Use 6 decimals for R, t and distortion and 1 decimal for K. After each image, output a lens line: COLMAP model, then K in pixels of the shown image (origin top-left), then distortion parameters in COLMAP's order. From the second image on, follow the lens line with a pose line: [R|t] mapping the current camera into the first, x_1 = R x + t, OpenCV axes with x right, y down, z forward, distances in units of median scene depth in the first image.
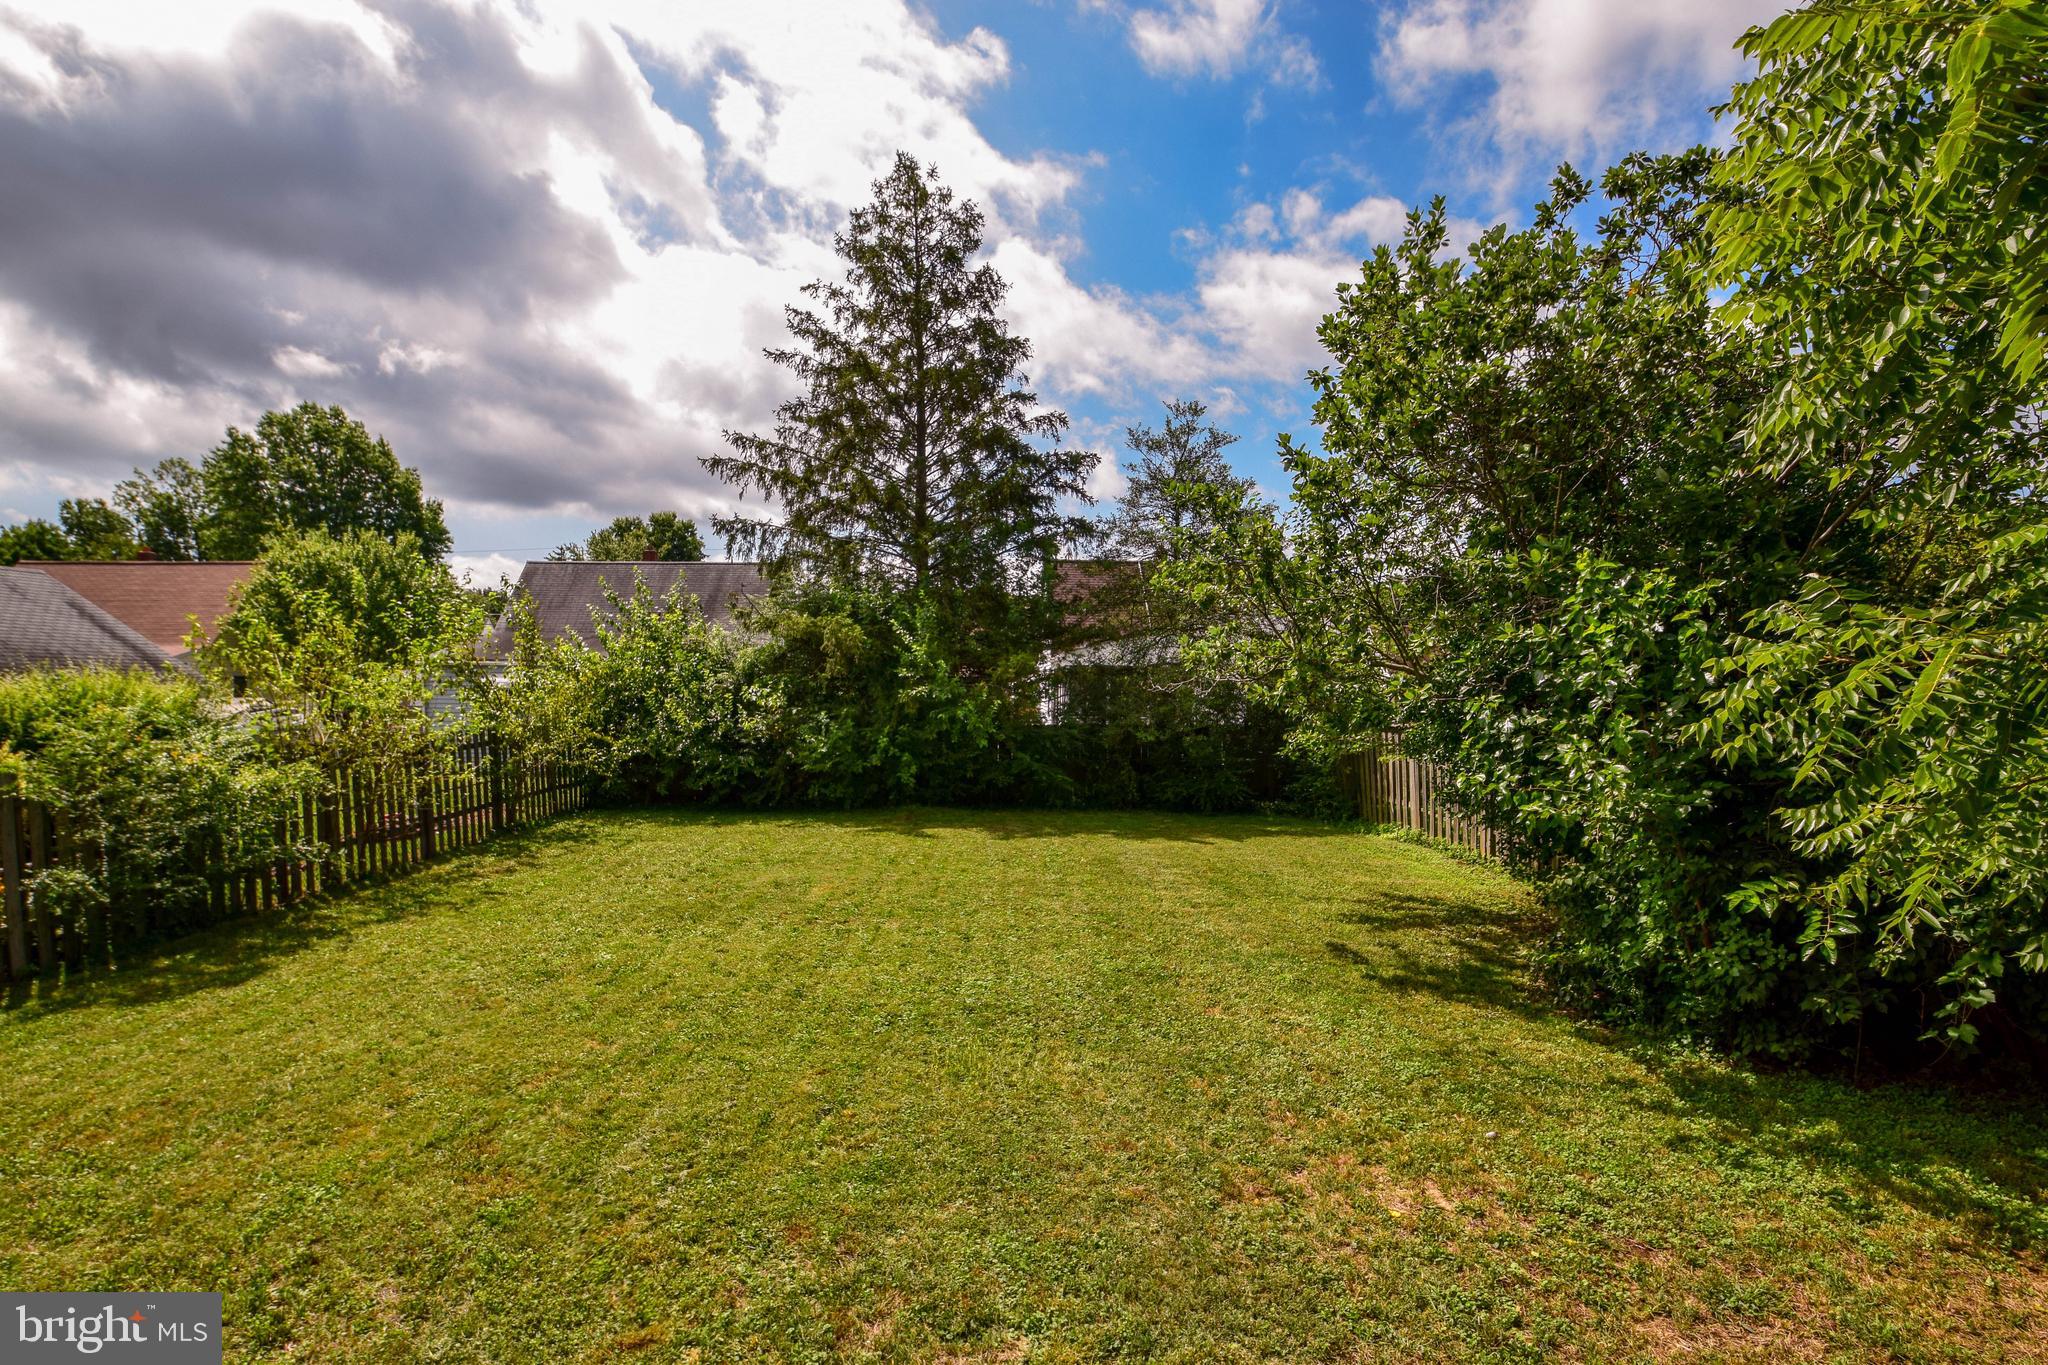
lens RADIAL K [[1185.8, 0, 1028.5], [0, 1185.8, 756.3], [0, 0, 1]] dist [-0.045092, -0.001090]
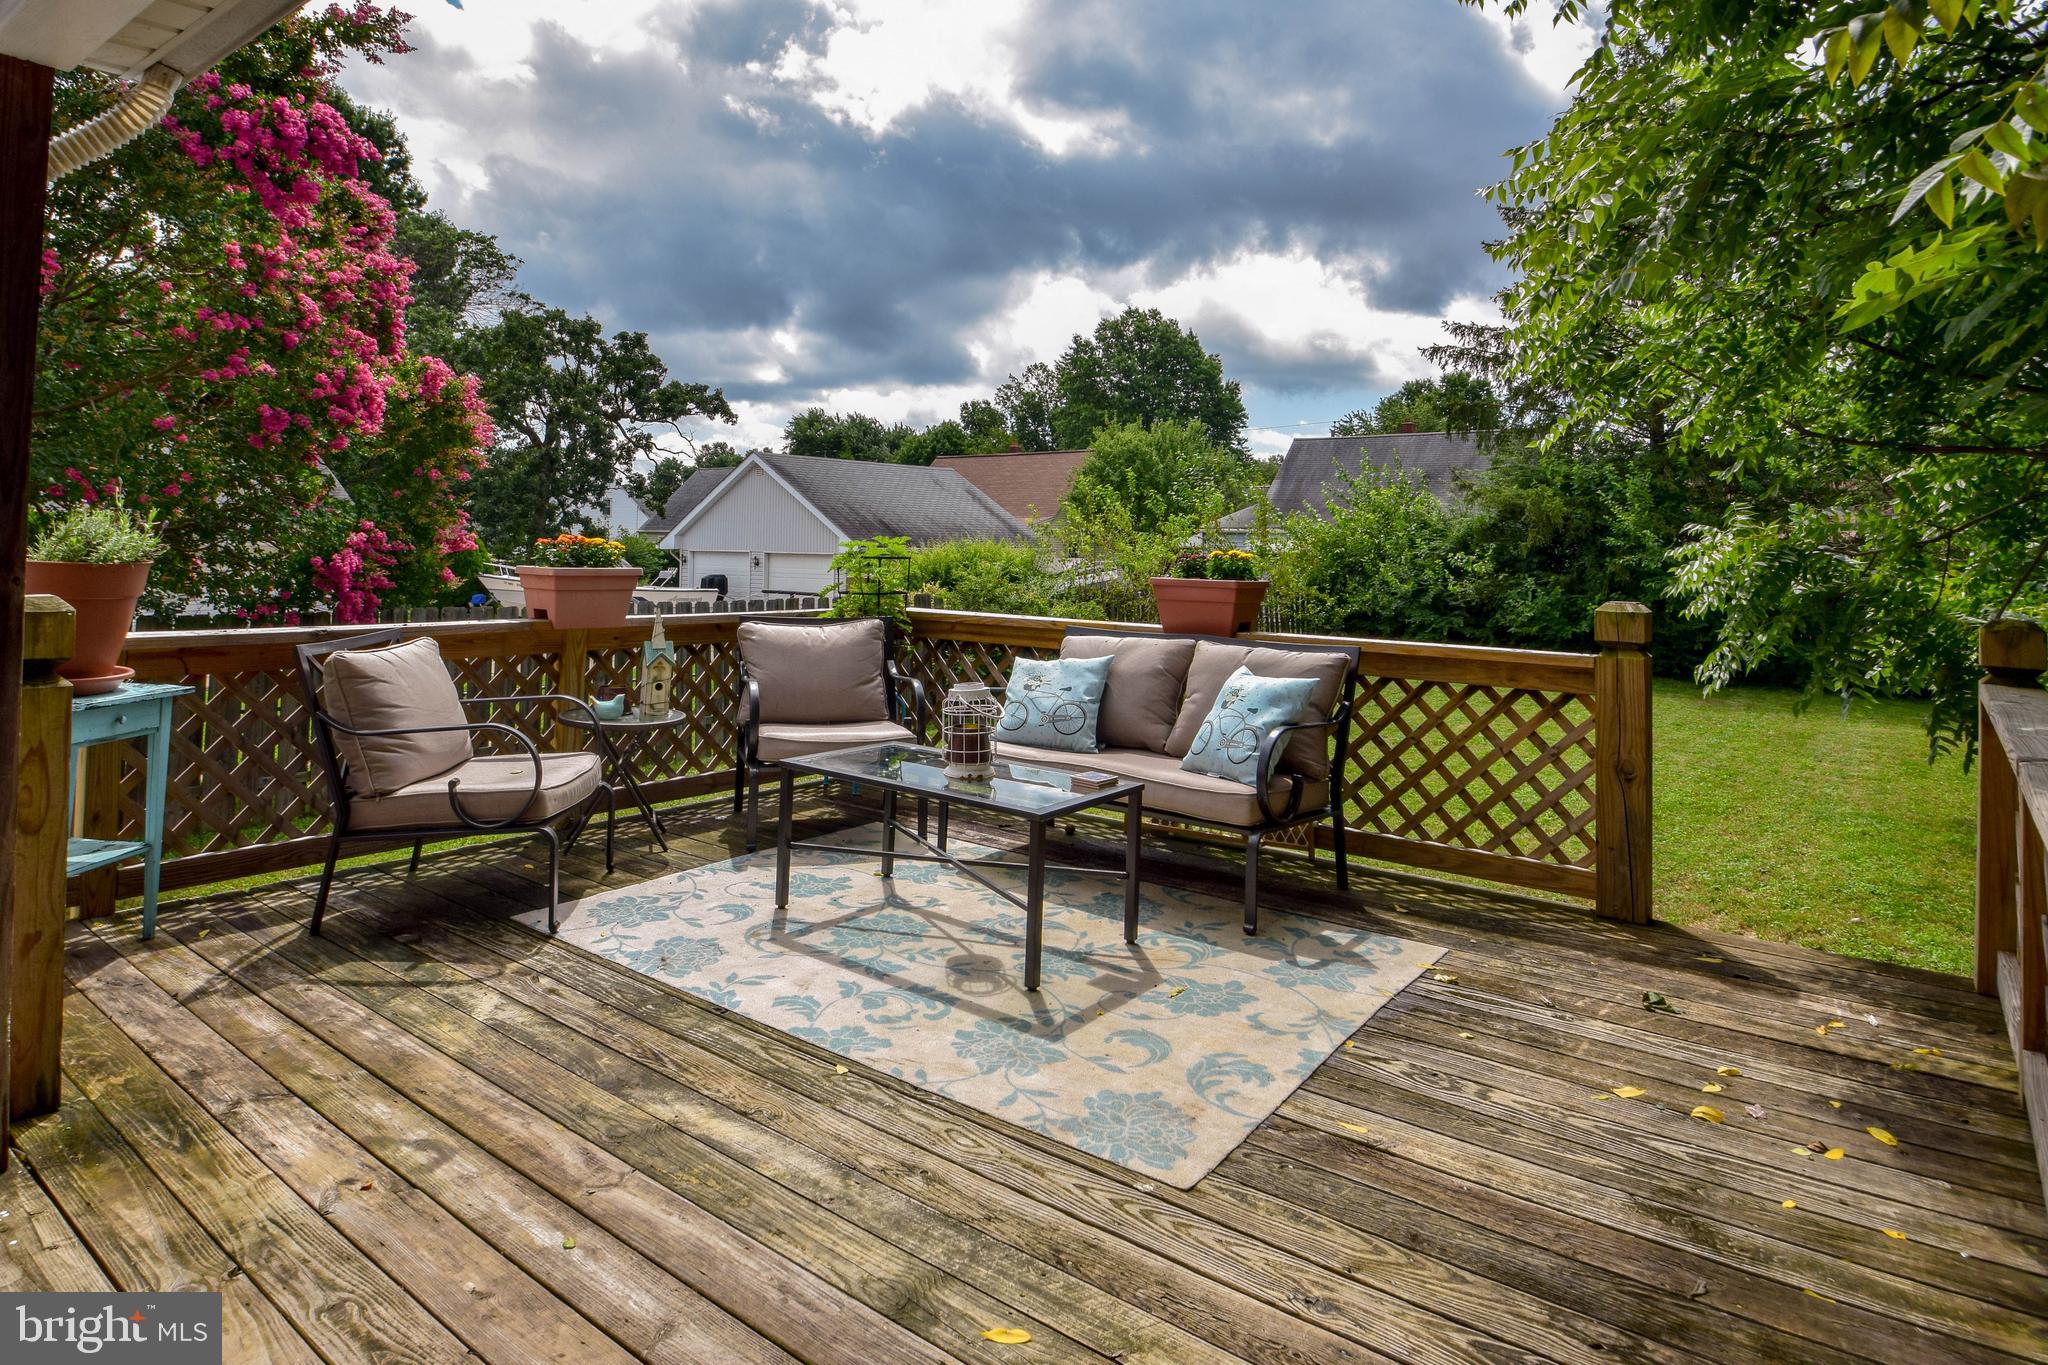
lens RADIAL K [[1185.8, 0, 1028.5], [0, 1185.8, 756.3], [0, 0, 1]] dist [-0.045092, -0.001090]
pose [[0.802040, 0.106588, -0.587682, 0.095940], [-0.039669, 0.991281, 0.125649, 0.005903], [0.595951, -0.077463, 0.799276, -0.119900]]
